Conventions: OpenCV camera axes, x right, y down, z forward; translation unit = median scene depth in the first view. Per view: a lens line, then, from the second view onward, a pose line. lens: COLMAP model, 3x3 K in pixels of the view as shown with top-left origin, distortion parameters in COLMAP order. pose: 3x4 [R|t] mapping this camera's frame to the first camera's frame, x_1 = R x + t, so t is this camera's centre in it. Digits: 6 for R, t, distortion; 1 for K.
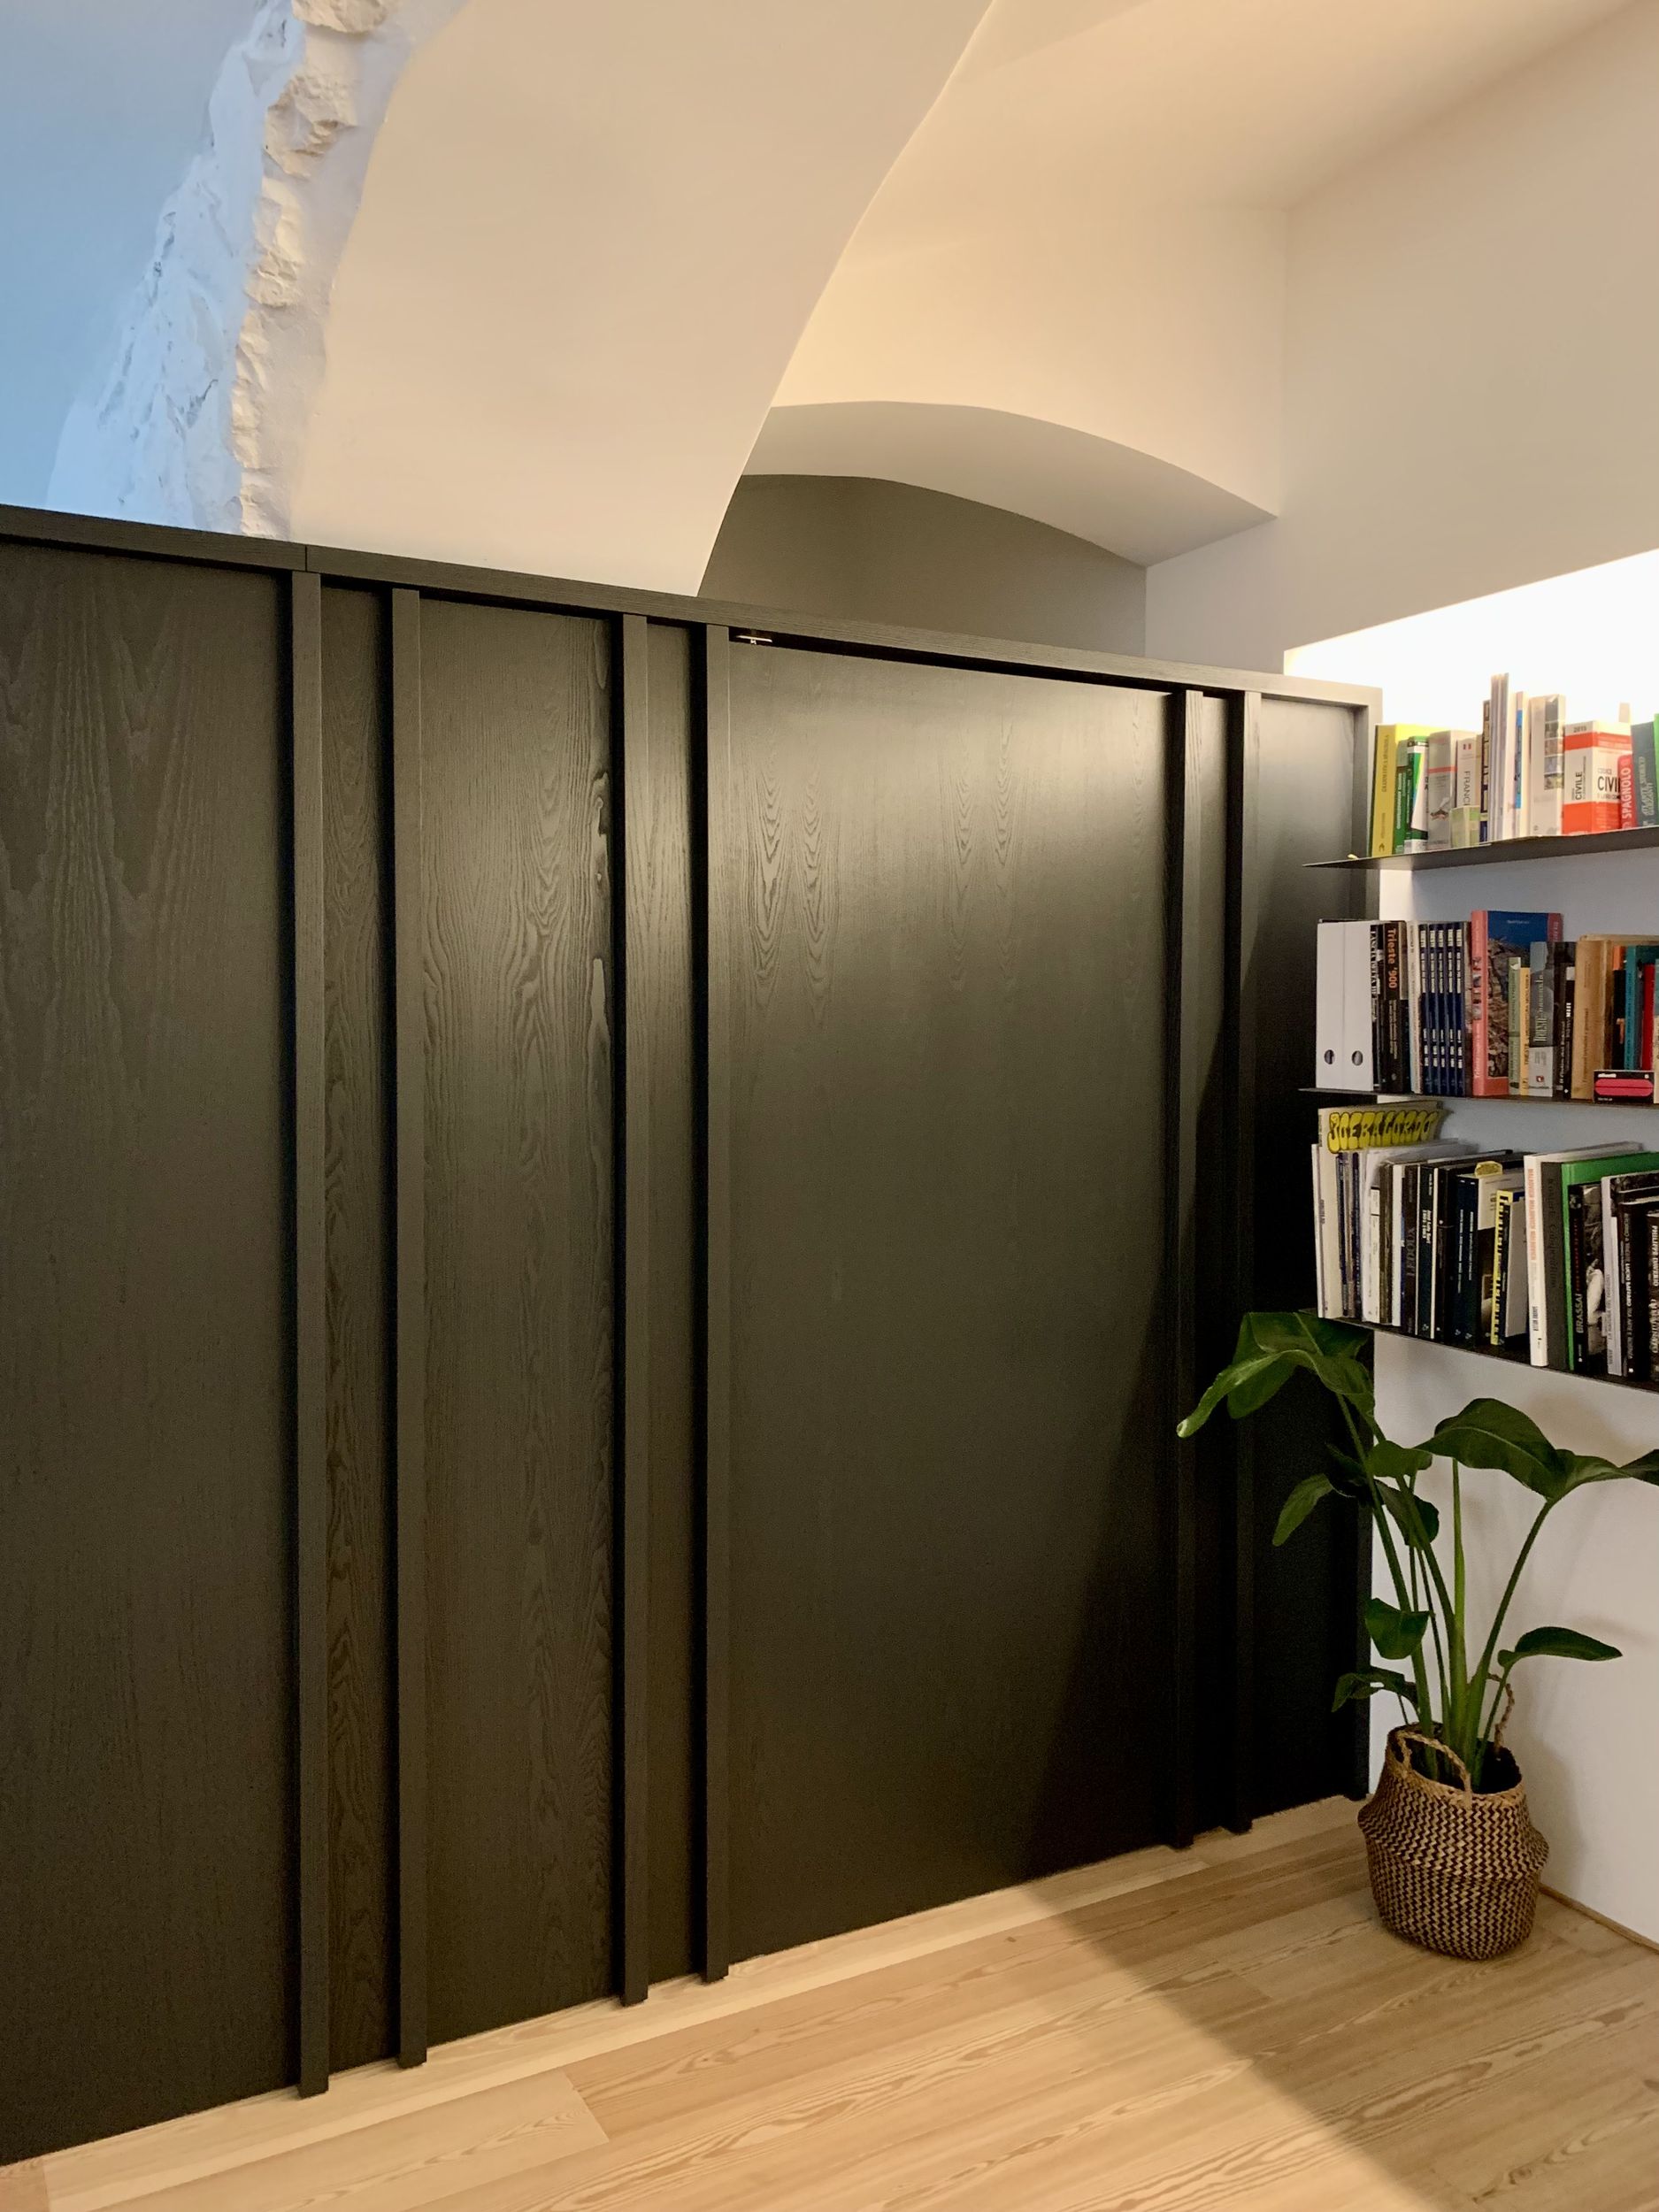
lens RADIAL K [[1724.2, 0, 839.8], [0, 1724.2, 1083.2], [0, 0, 1]] dist [0.006949, 0.000582]
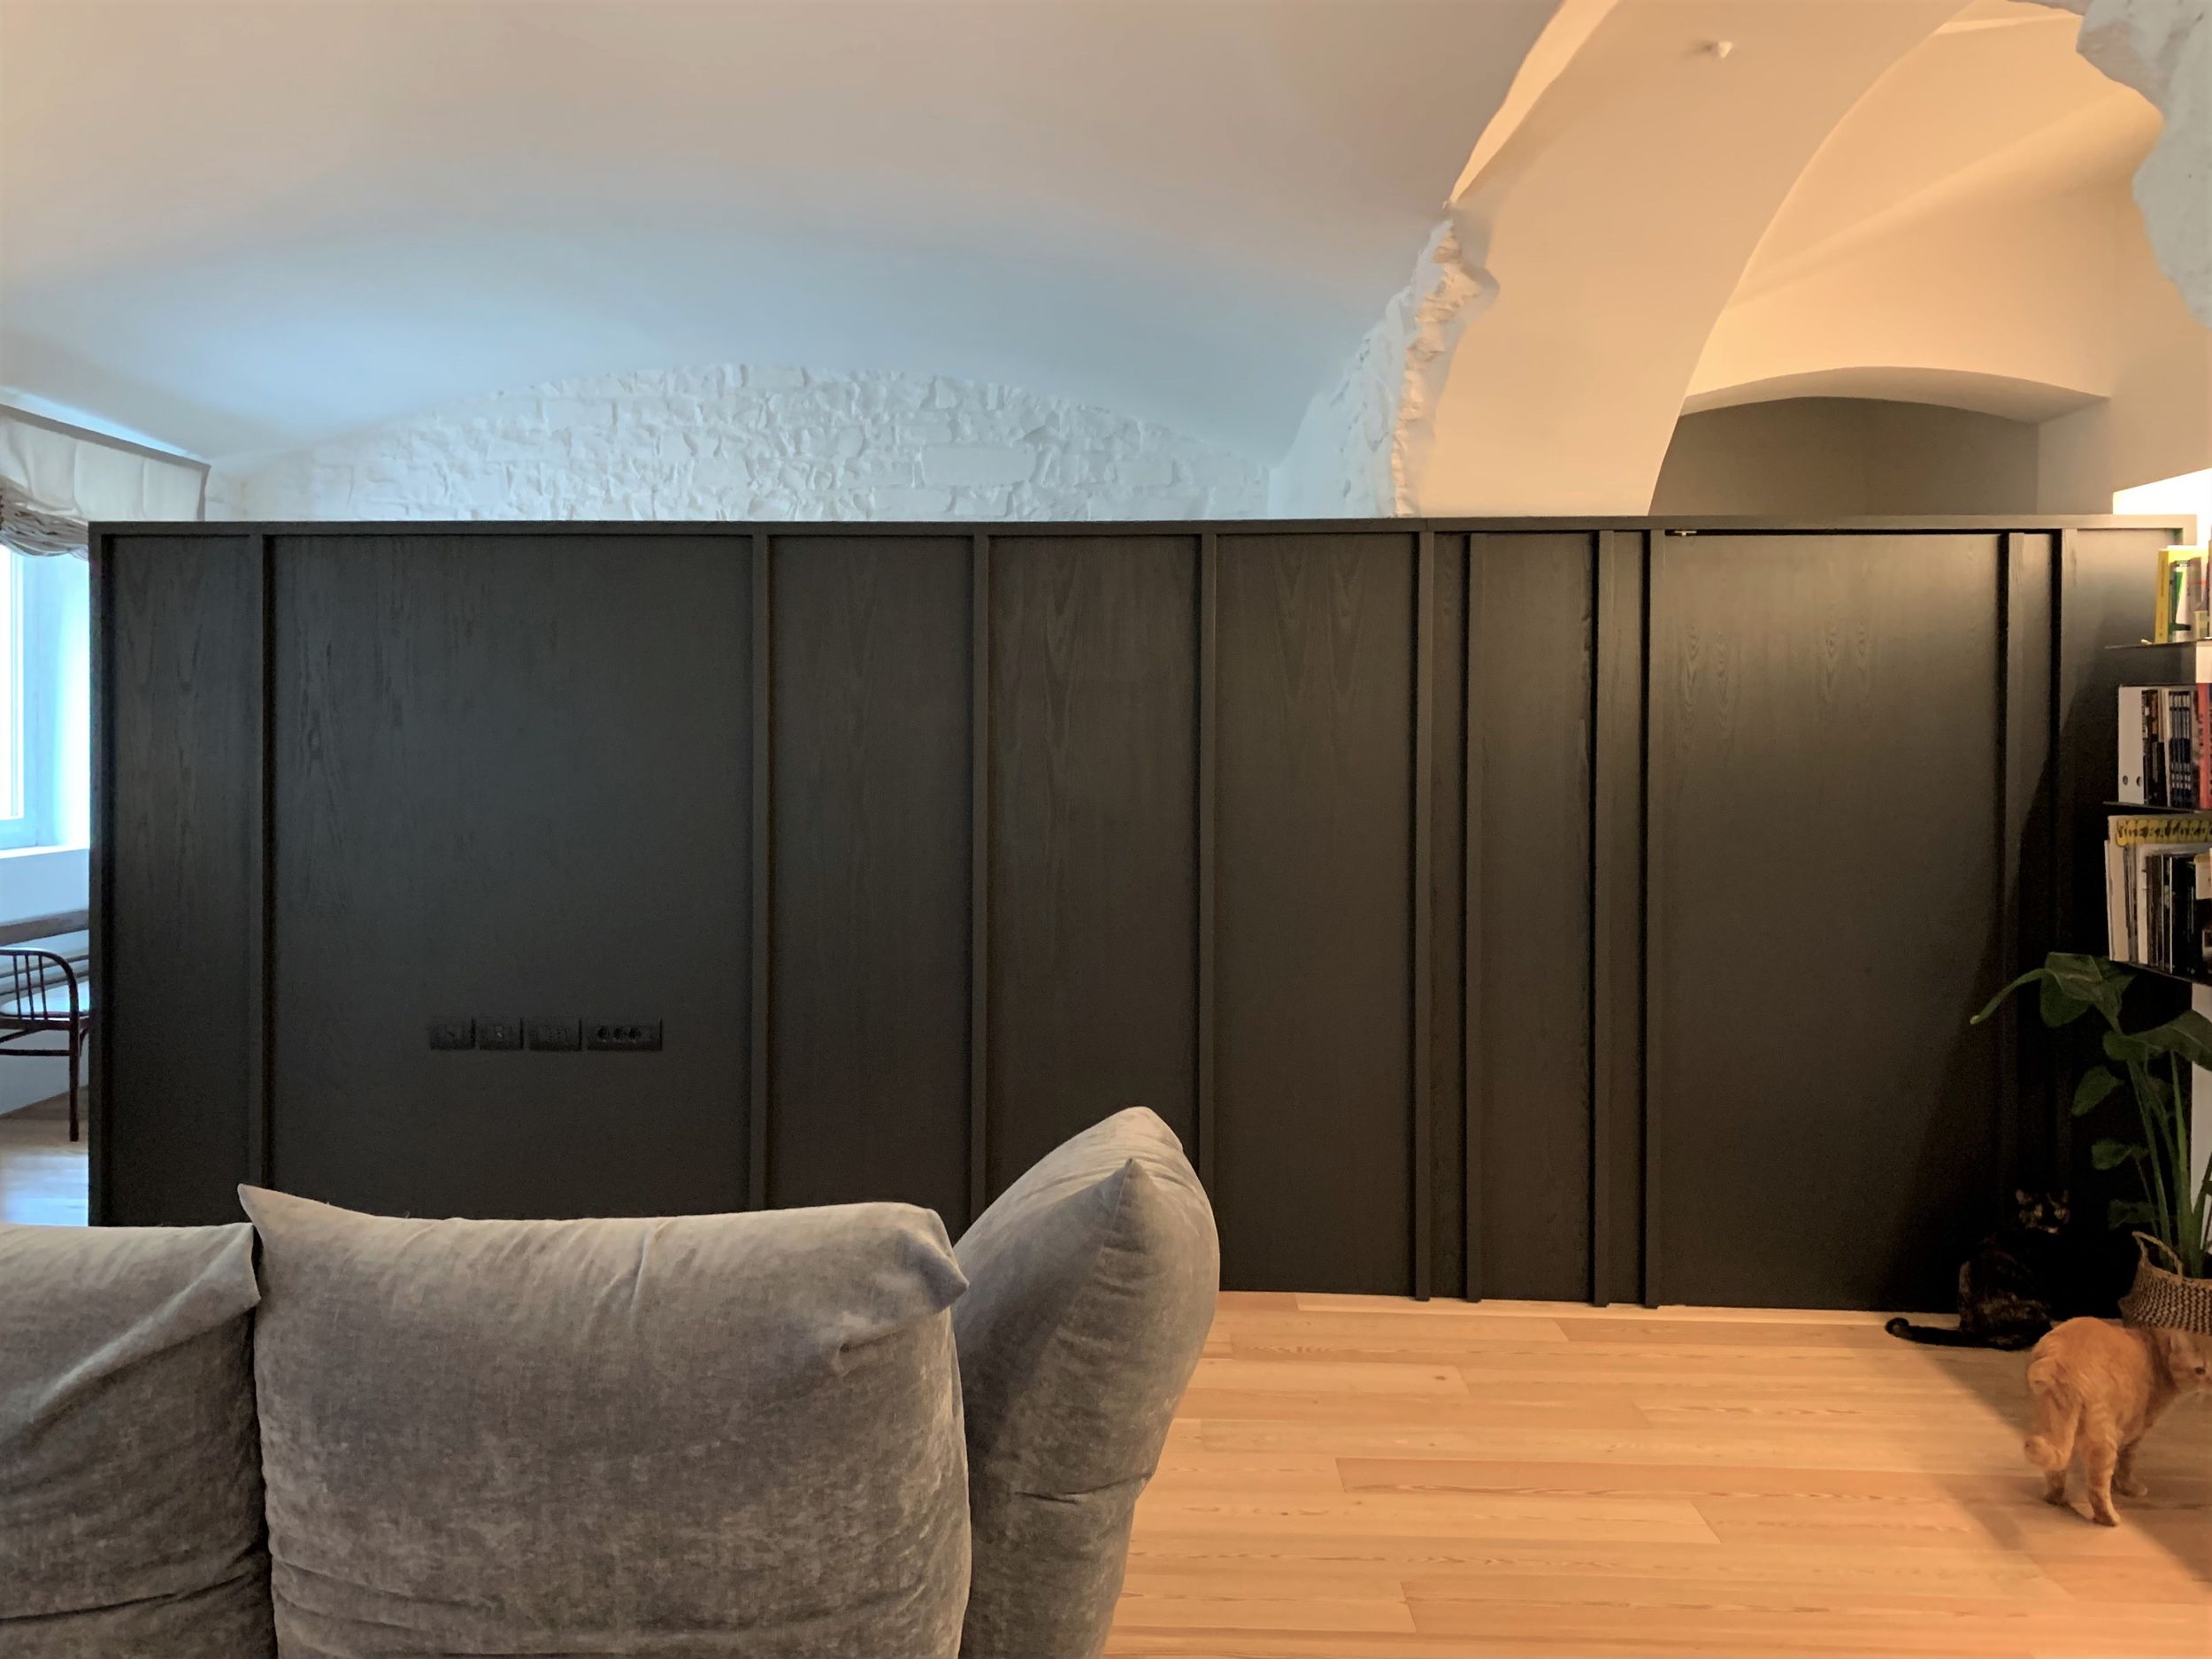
lens RADIAL K [[1806.2, 0, 1040.7], [0, 1806.2, 756.3], [0, 0, 1]] dist [0.060294, -0.059319]
pose [[0.850904, 0.007631, -0.525266, 0.351861], [-0.018543, 0.999708, -0.015516, 0.005666], [0.524994, 0.022943, 0.850797, -0.860674]]
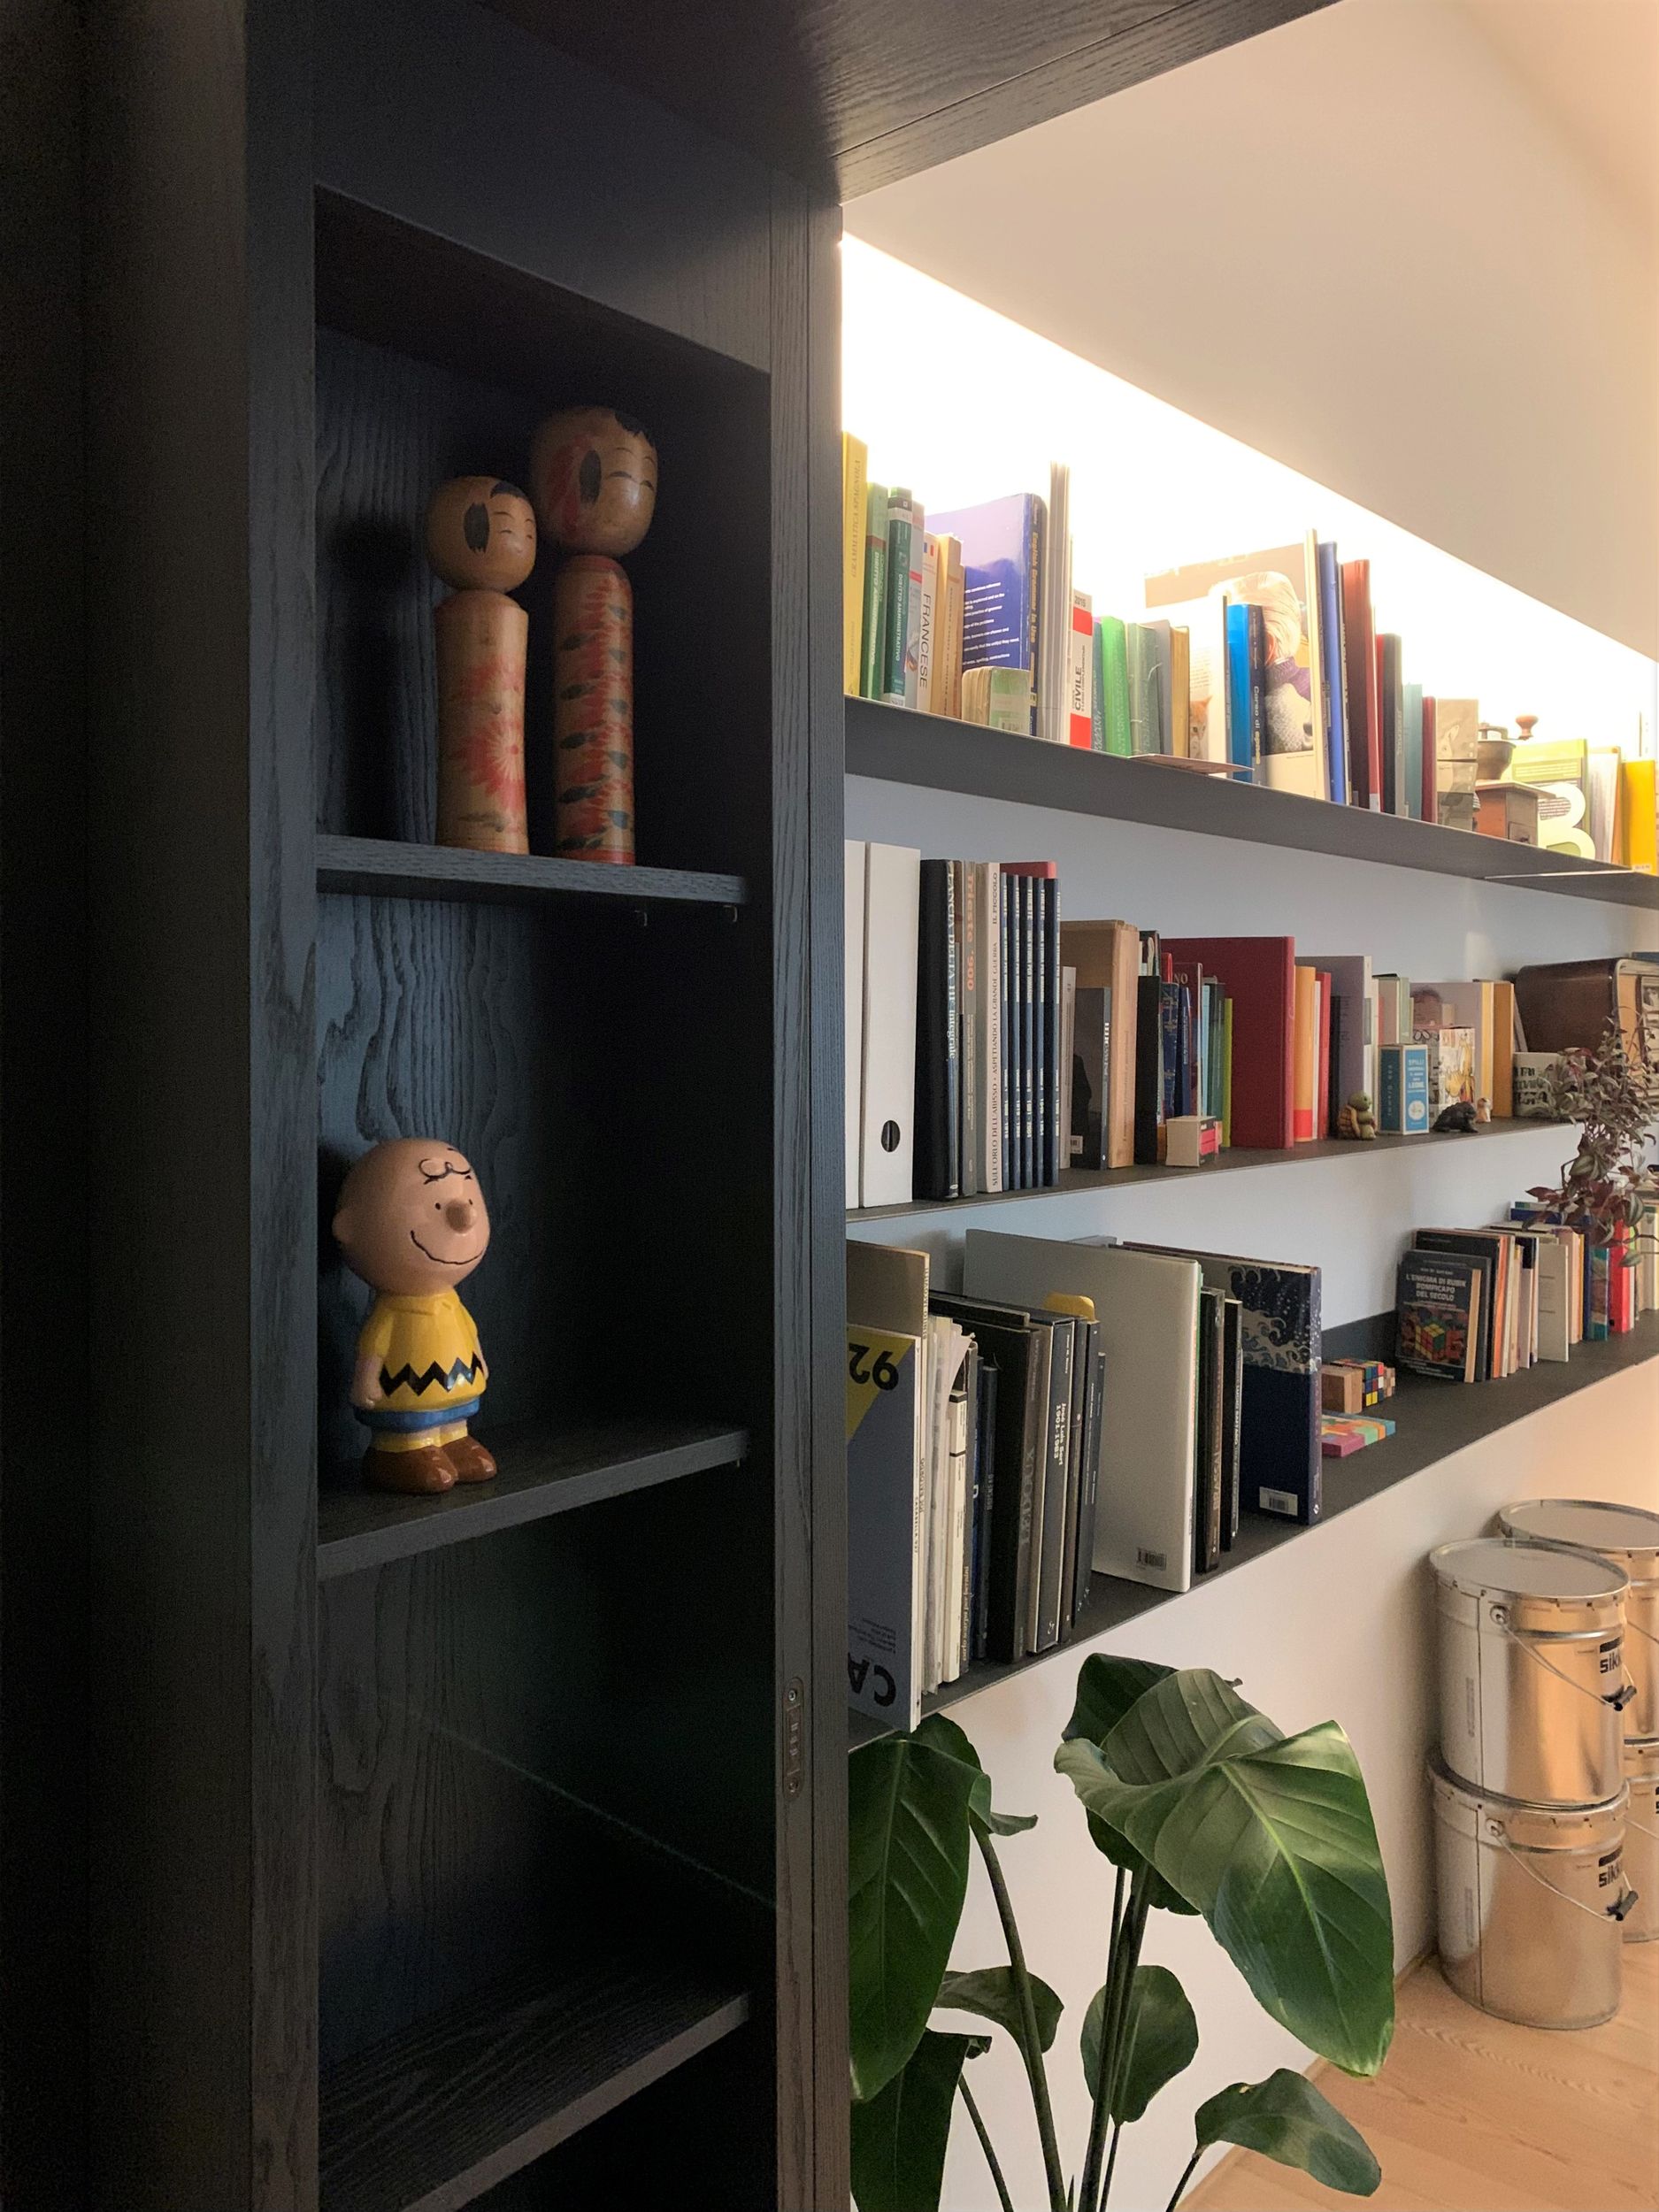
lens RADIAL K [[1690.5, 0, 829.5], [0, 1690.5, 1106.0], [0, 0, 1]] dist [0.003563, -0.002590]
pose [[-0.358624, -0.053653, 0.931939, -0.136484], [0.032832, 0.997004, 0.070033, -0.060890], [-0.932905, 0.055713, -0.355788, 1.285279]]
